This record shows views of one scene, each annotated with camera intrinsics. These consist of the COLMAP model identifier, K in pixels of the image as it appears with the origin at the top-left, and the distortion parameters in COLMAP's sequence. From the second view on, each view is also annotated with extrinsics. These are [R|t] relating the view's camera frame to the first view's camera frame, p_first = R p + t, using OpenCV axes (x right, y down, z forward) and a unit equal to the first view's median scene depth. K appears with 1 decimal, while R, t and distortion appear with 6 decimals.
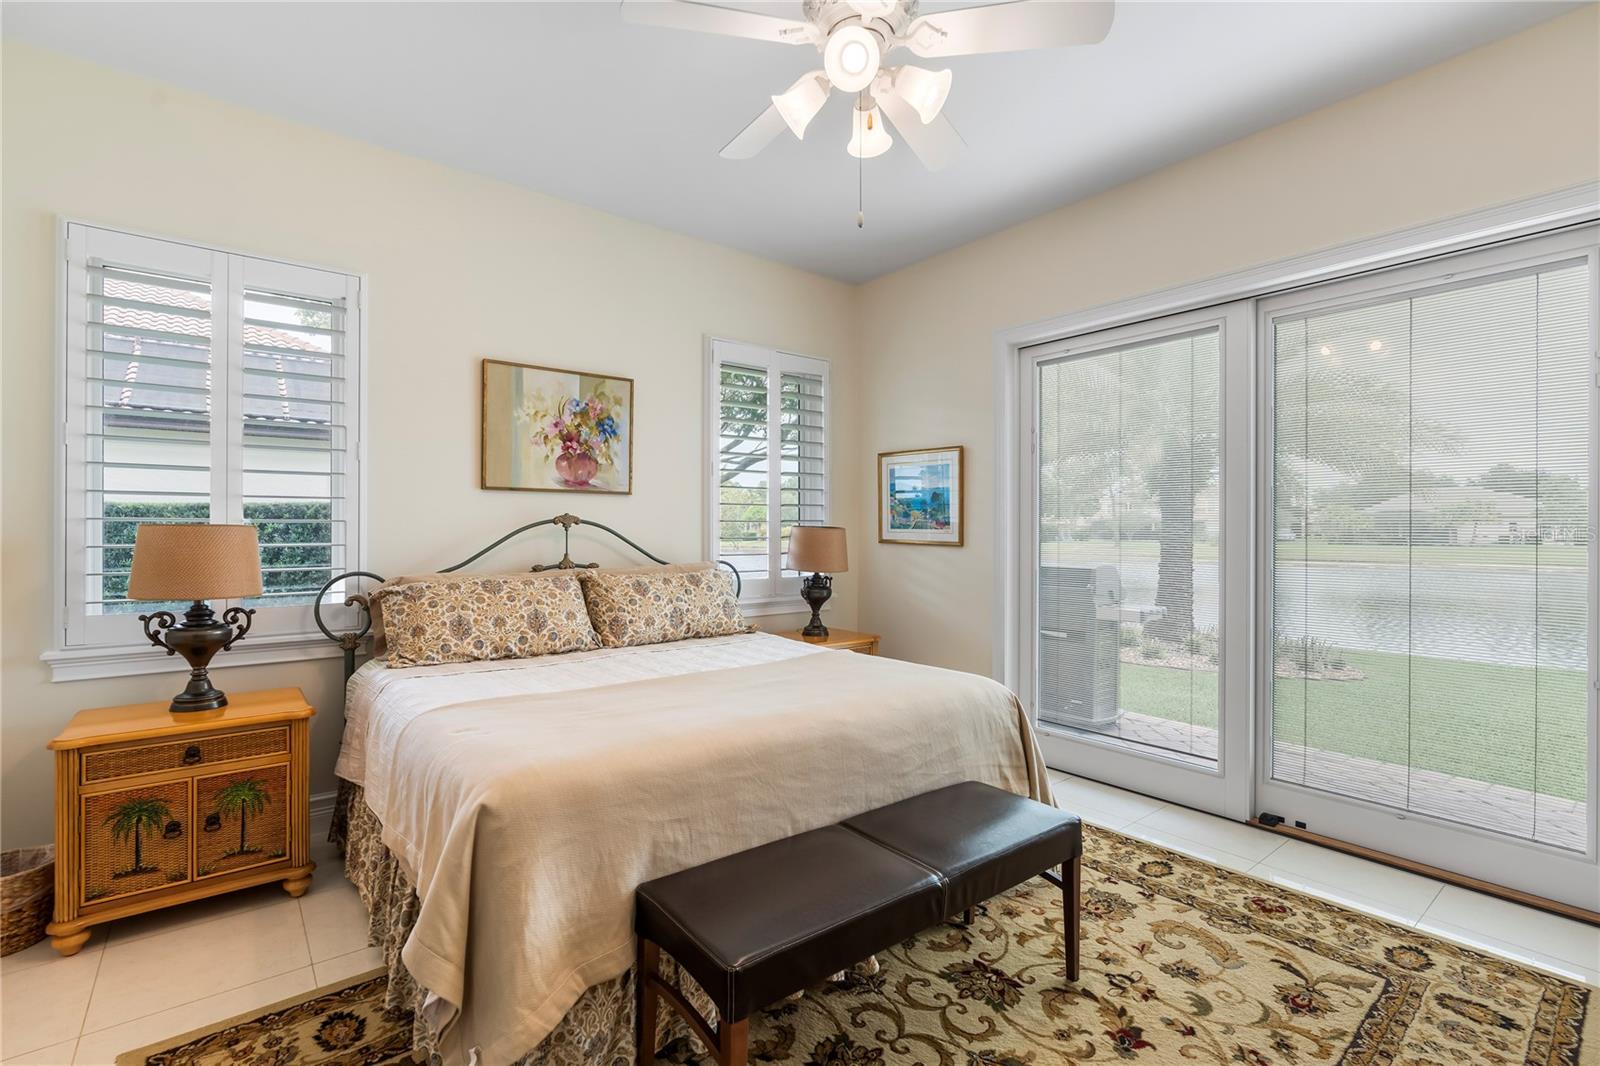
lens RADIAL K [[727.9, 0, 803.8], [0, 727.9, 518.0], [0, 0, 1]] dist [-0.007563, 0.001689]
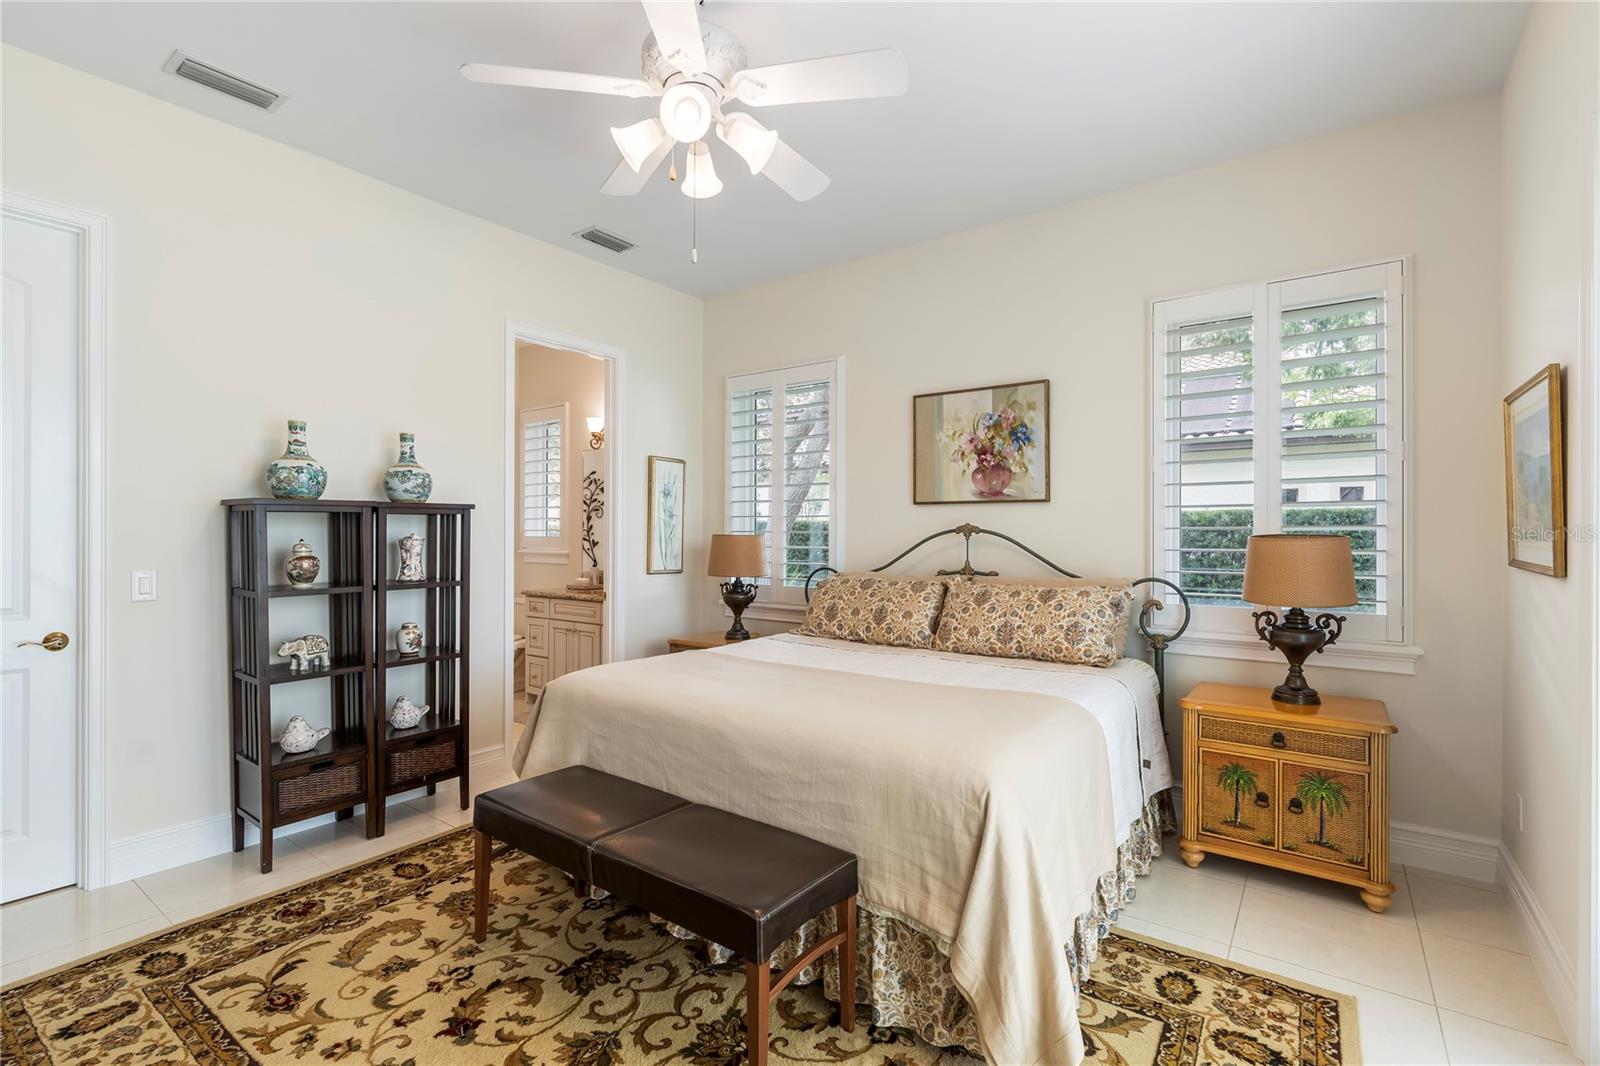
lens RADIAL K [[727.9, 0, 803.6], [0, 727.9, 542.4], [0, 0, 1]] dist [-0.007563, 0.001689]
pose [[0.255990, 0.007612, -0.966650, 0.626876], [0.013946, 0.999836, 0.011567, 0.005485], [0.966579, -0.016442, 0.255841, 0.477458]]
